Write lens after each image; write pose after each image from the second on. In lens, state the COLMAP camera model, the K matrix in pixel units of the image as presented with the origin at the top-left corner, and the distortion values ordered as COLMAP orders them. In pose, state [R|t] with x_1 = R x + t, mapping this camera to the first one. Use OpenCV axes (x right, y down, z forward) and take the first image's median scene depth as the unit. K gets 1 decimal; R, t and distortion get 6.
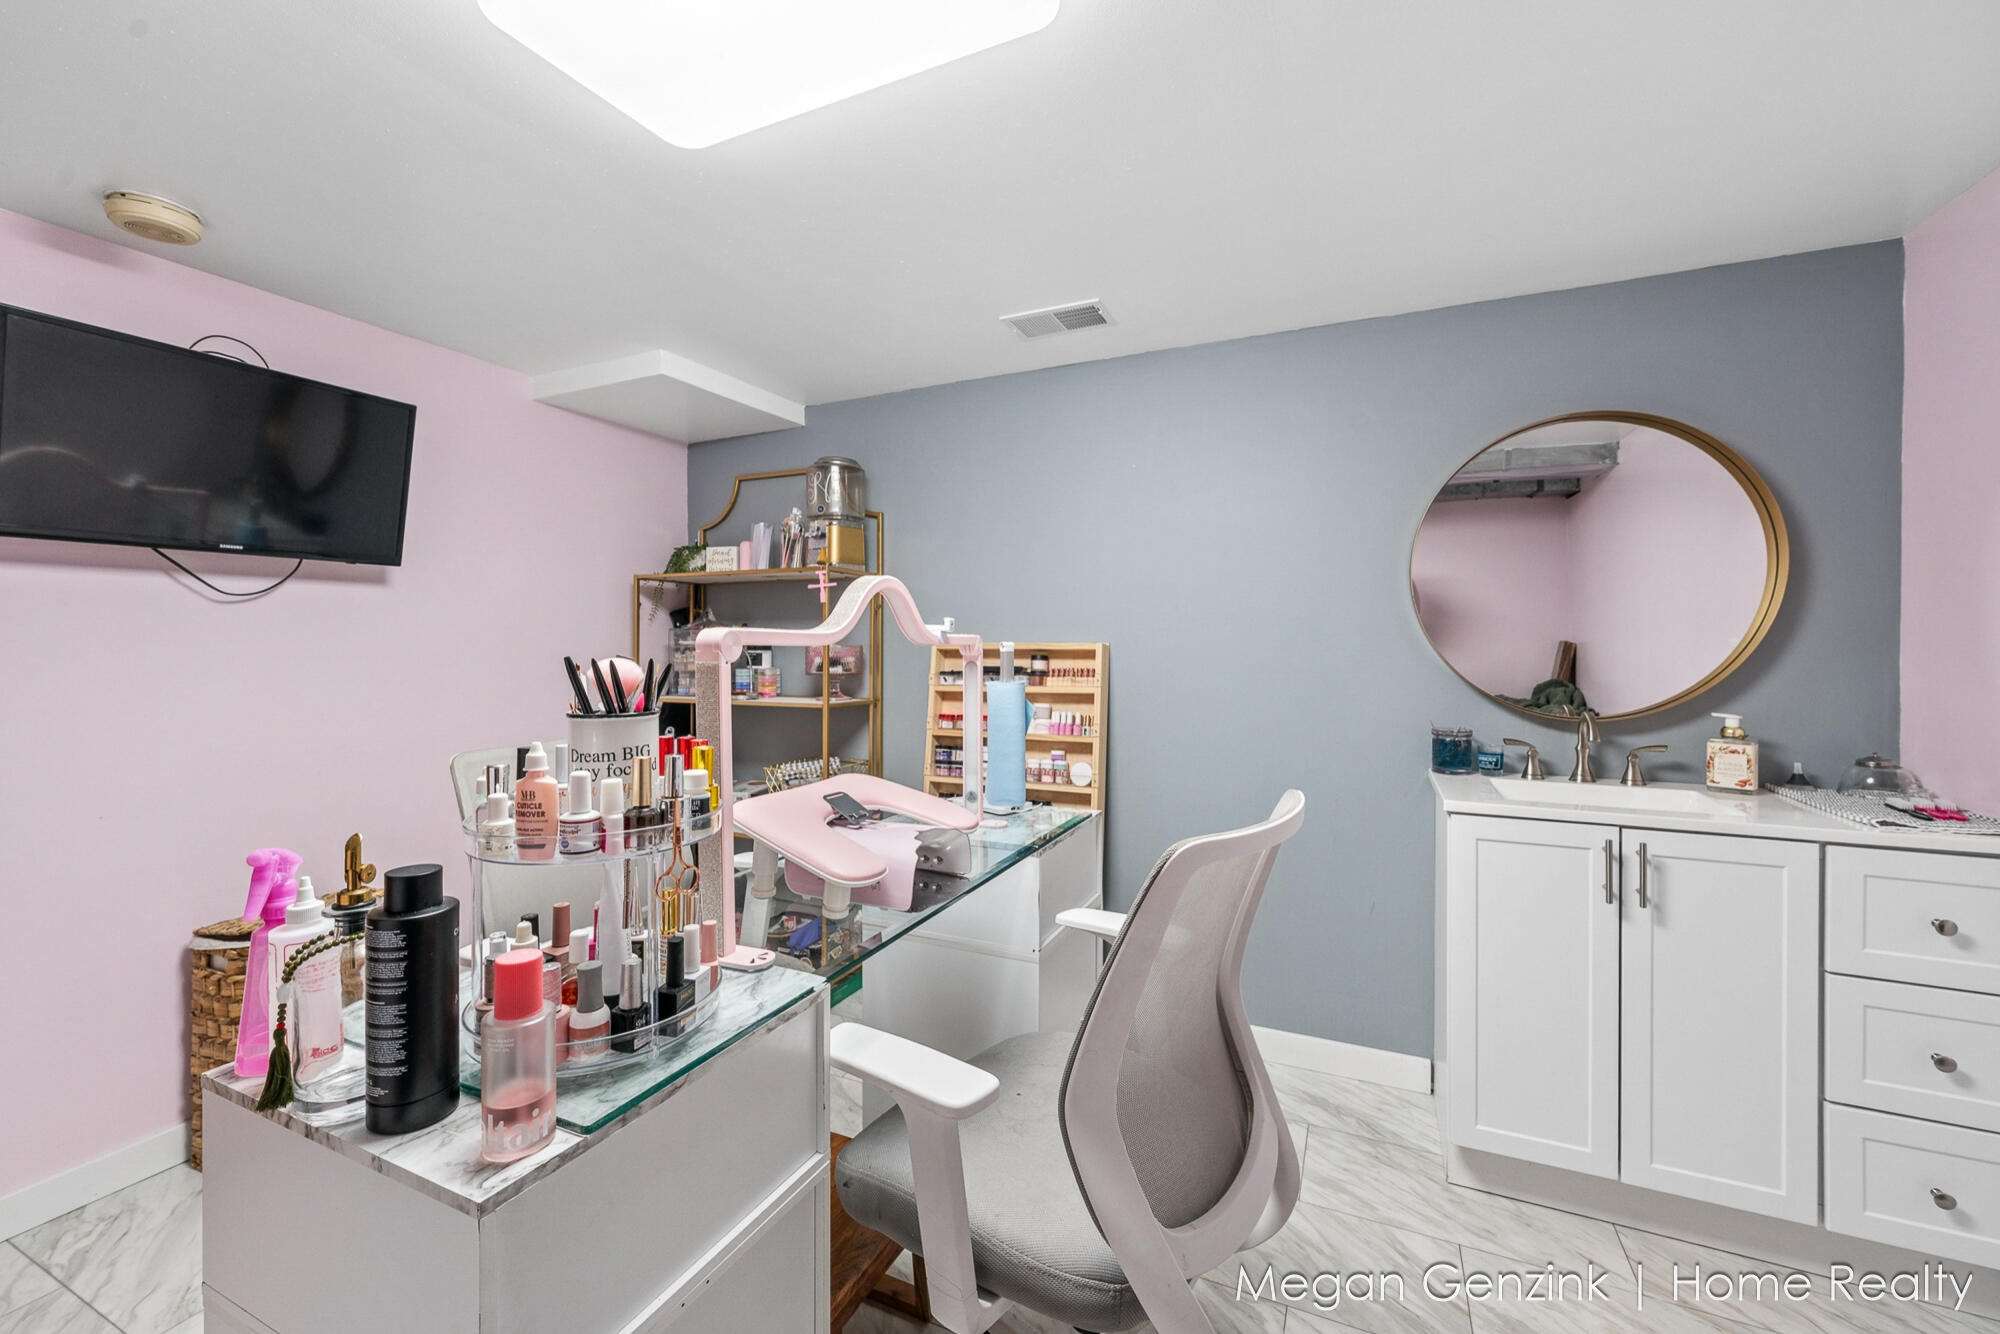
lens RADIAL K [[807.4, 0, 1000.0], [0, 807.4, 667.0], [0, 0, 1]] dist [0.000457, -0.000032]
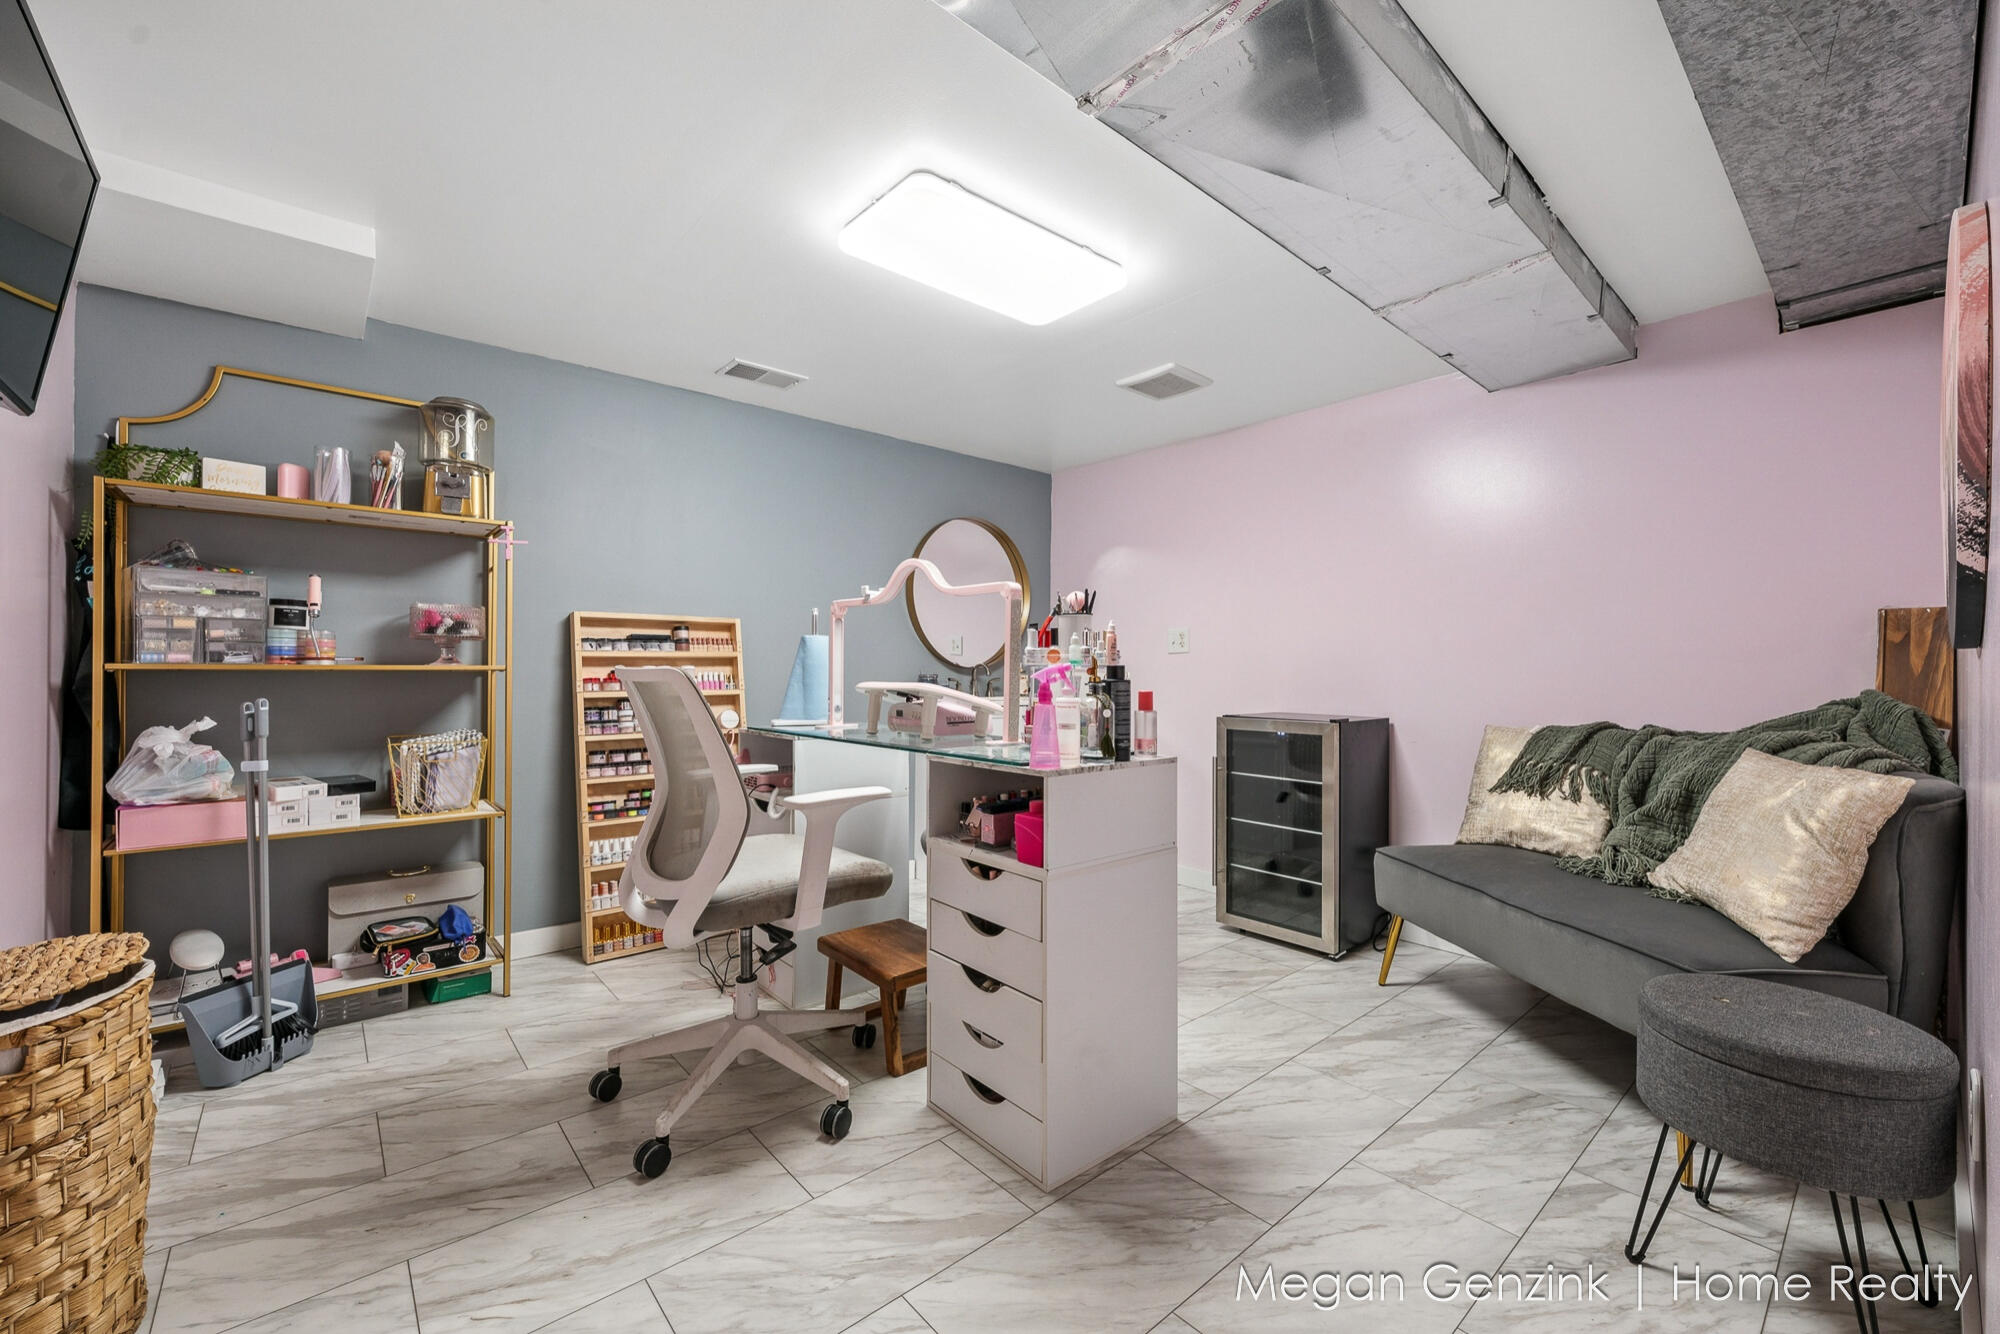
lens RADIAL K [[807.4, 0, 1000.0], [0, 807.4, 667.0], [0, 0, 1]] dist [0.000457, -0.000032]
pose [[0.407174, 0.006823, 0.913325, -0.835209], [0.018039, 0.999717, -0.015511, 0.071545], [-0.913173, 0.022791, 0.406935, 0.077886]]
